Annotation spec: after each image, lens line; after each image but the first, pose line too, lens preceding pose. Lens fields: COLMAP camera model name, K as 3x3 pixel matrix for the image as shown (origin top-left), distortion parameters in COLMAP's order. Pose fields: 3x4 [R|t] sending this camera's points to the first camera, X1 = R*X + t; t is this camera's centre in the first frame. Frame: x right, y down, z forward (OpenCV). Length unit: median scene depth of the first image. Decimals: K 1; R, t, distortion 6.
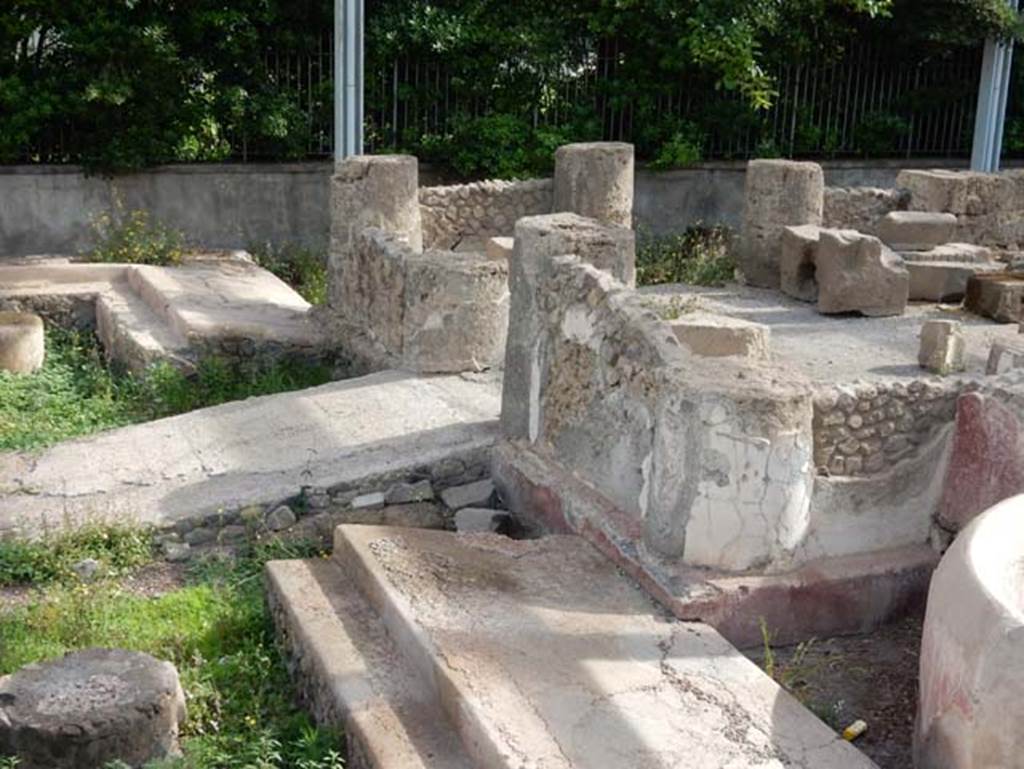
lens RADIAL K [[1461.9, 0, 507.1], [0, 1461.9, 388.8], [0, 0, 1]] dist [-0.011941, 0.000000]
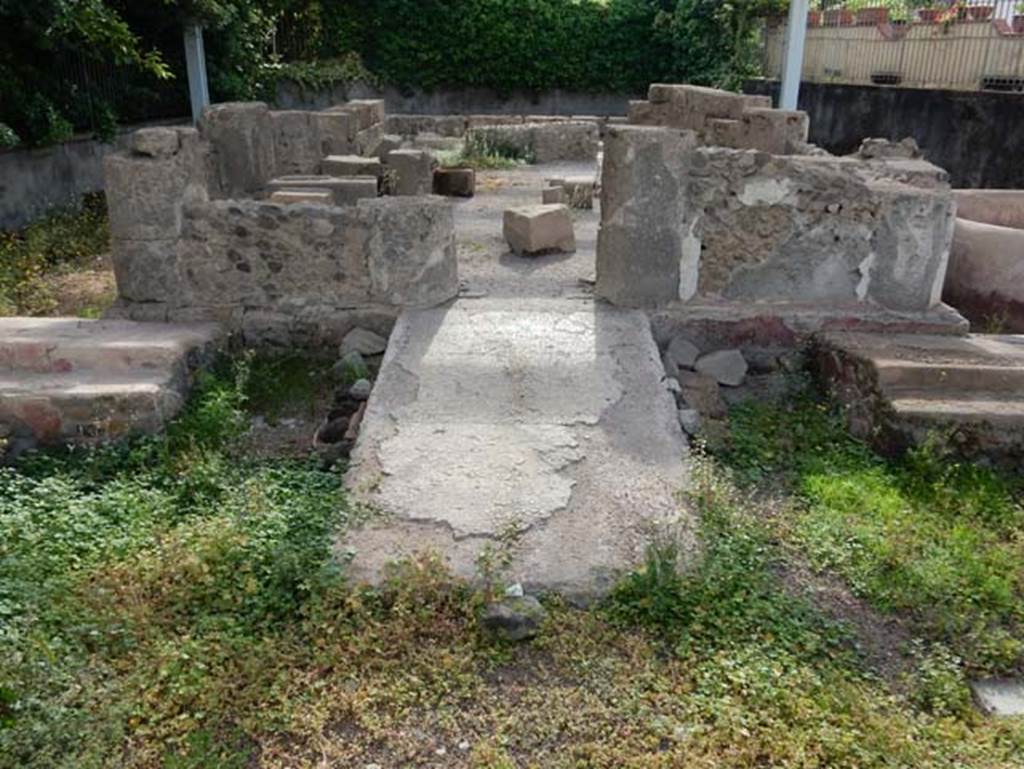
lens RADIAL K [[881.6, 0, 510.6], [0, 881.6, 389.8], [0, 0, 1]] dist [-0.017103, 0.013633]
pose [[0.394083, -0.354725, 0.847861, -0.718439], [0.248360, 0.929297, 0.273358, -0.138467], [-0.884882, 0.102849, 0.454319, 0.769361]]
